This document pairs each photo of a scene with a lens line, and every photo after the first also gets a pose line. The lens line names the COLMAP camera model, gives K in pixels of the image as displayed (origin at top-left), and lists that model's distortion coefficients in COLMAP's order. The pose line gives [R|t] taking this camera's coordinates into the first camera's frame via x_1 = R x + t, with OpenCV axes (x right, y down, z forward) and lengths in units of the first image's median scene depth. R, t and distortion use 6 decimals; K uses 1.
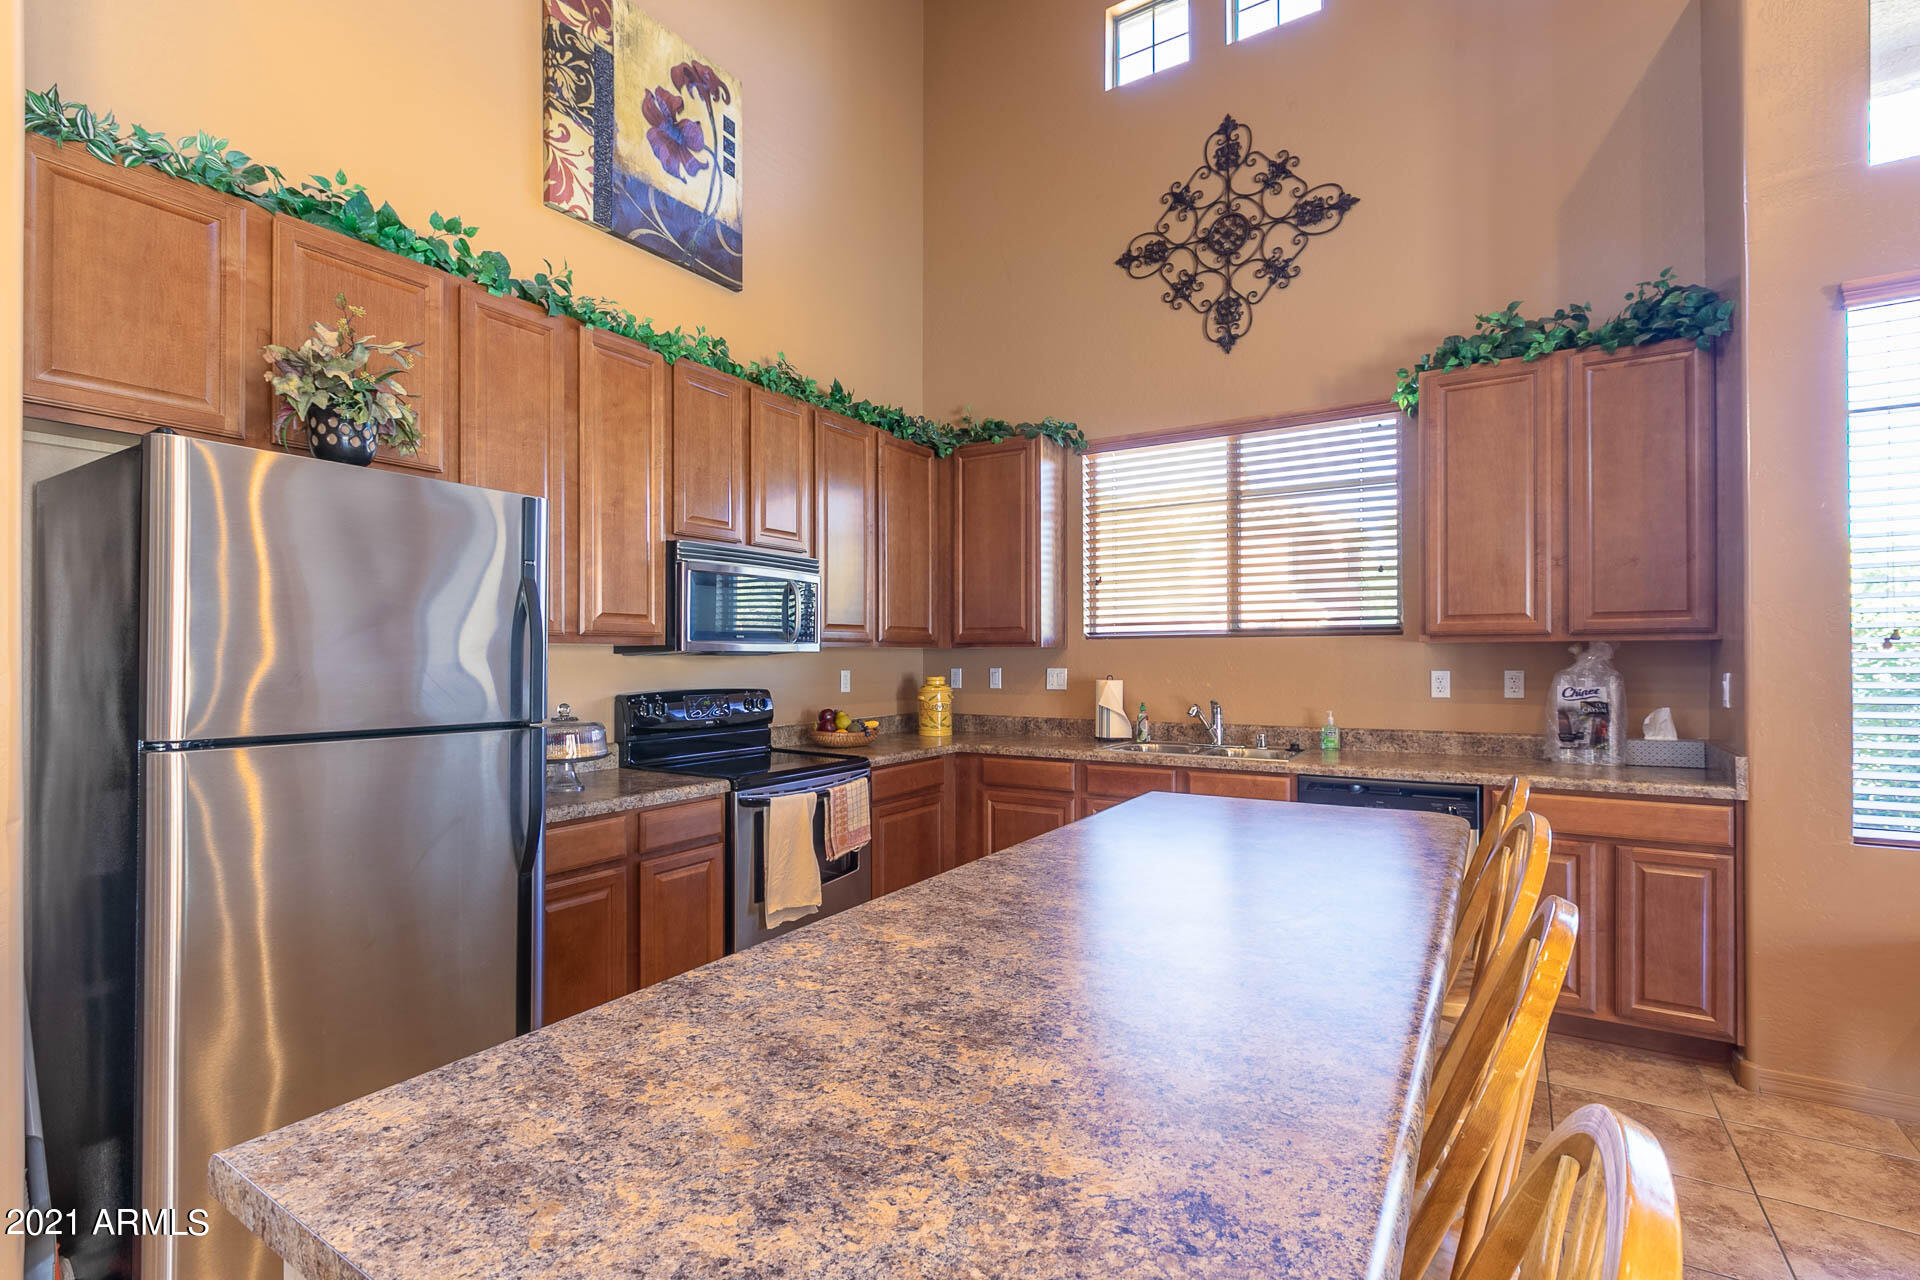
lens RADIAL K [[882.8, 0, 957.7], [0, 882.8, 649.8], [0, 0, 1]] dist [0.001355, 0.000175]
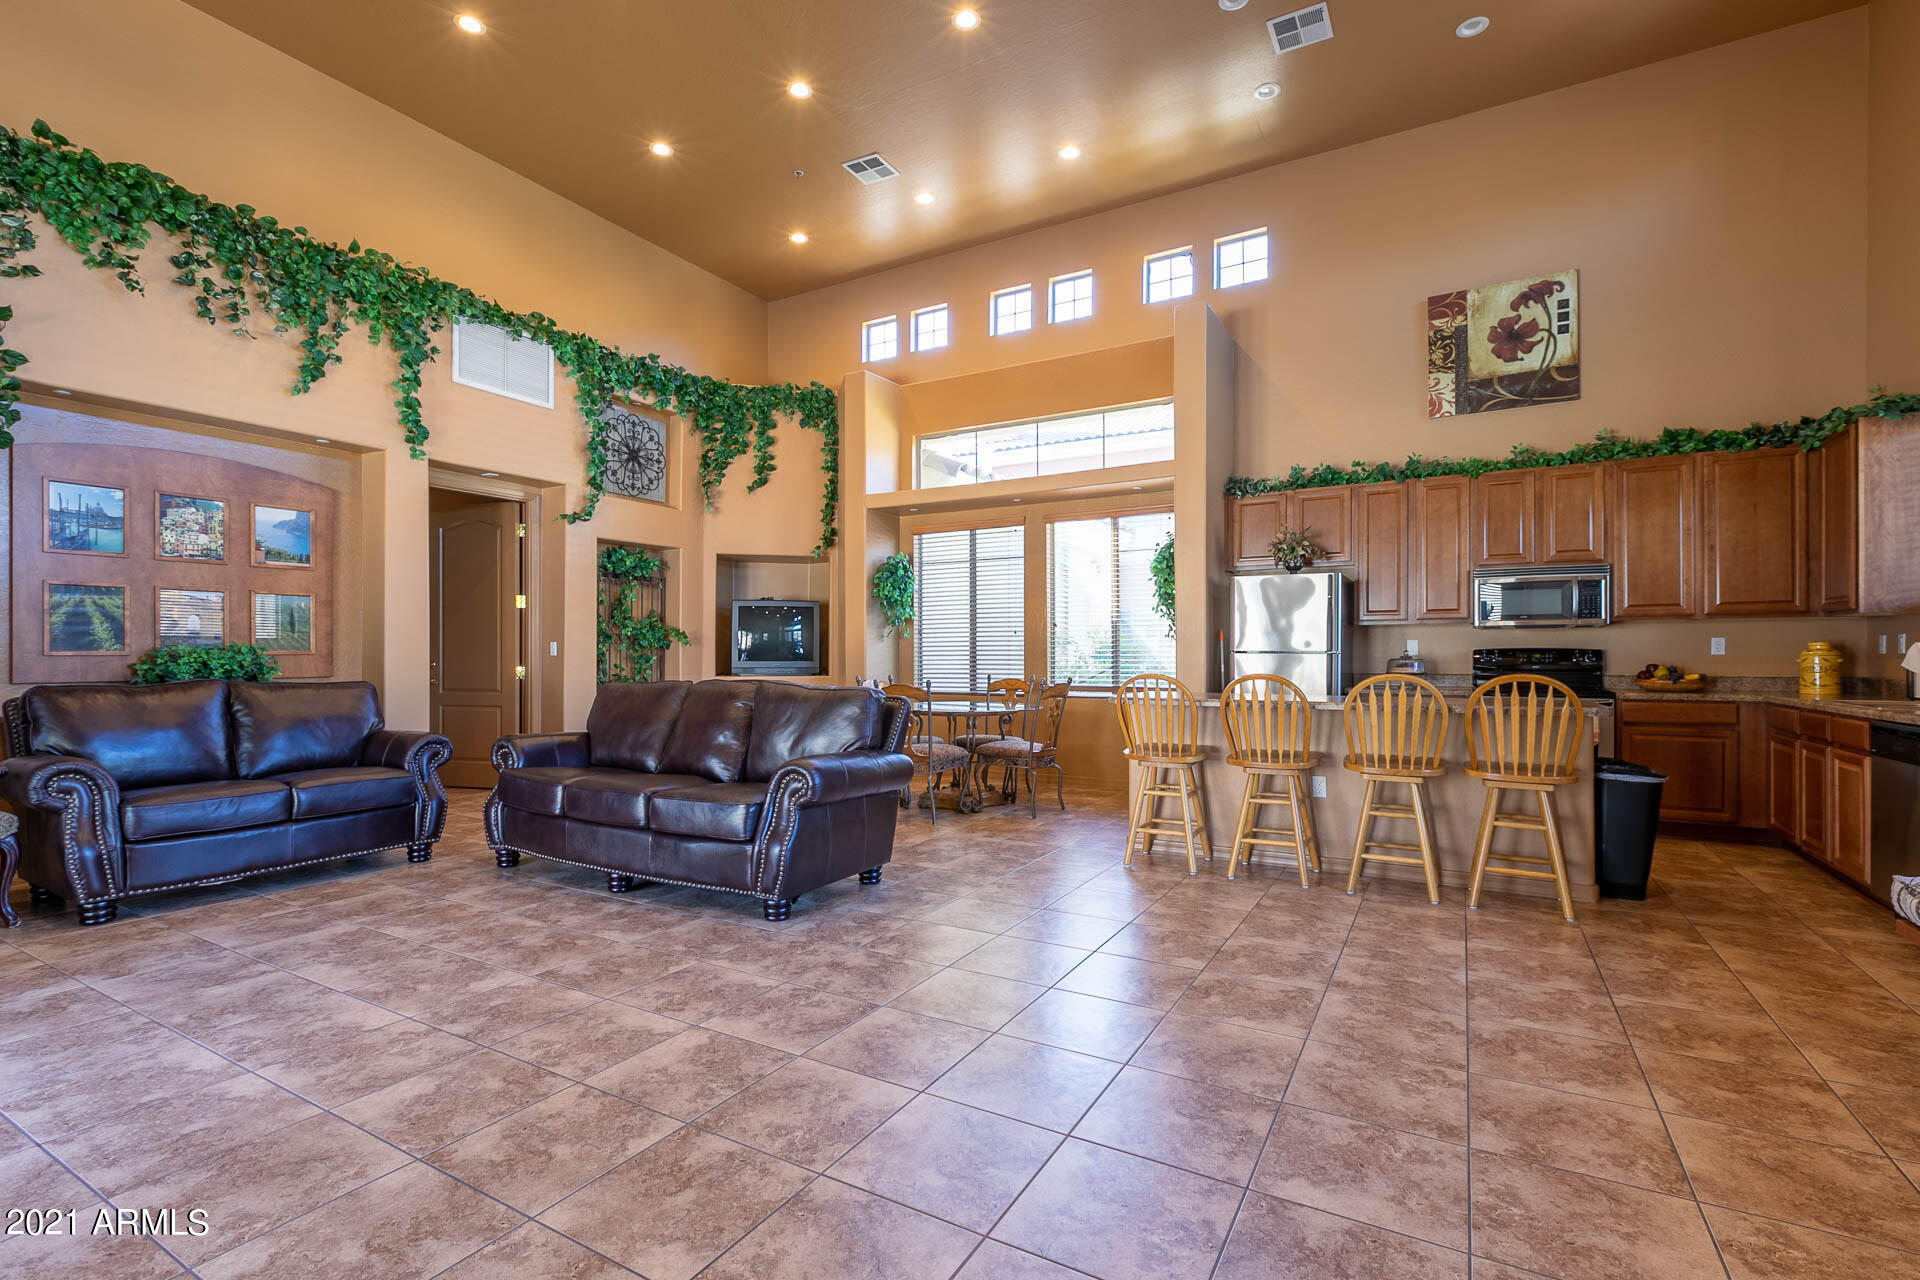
lens RADIAL K [[864.9, 0, 973.1], [0, 864.9, 634.9], [0, 0, 1]] dist [-0.000130, 0.000120]
pose [[0.047080, -0.020927, -0.998672, 1.366285], [0.006567, 0.999765, -0.020640, 0.047986], [0.998870, -0.005587, 0.047206, -0.181191]]
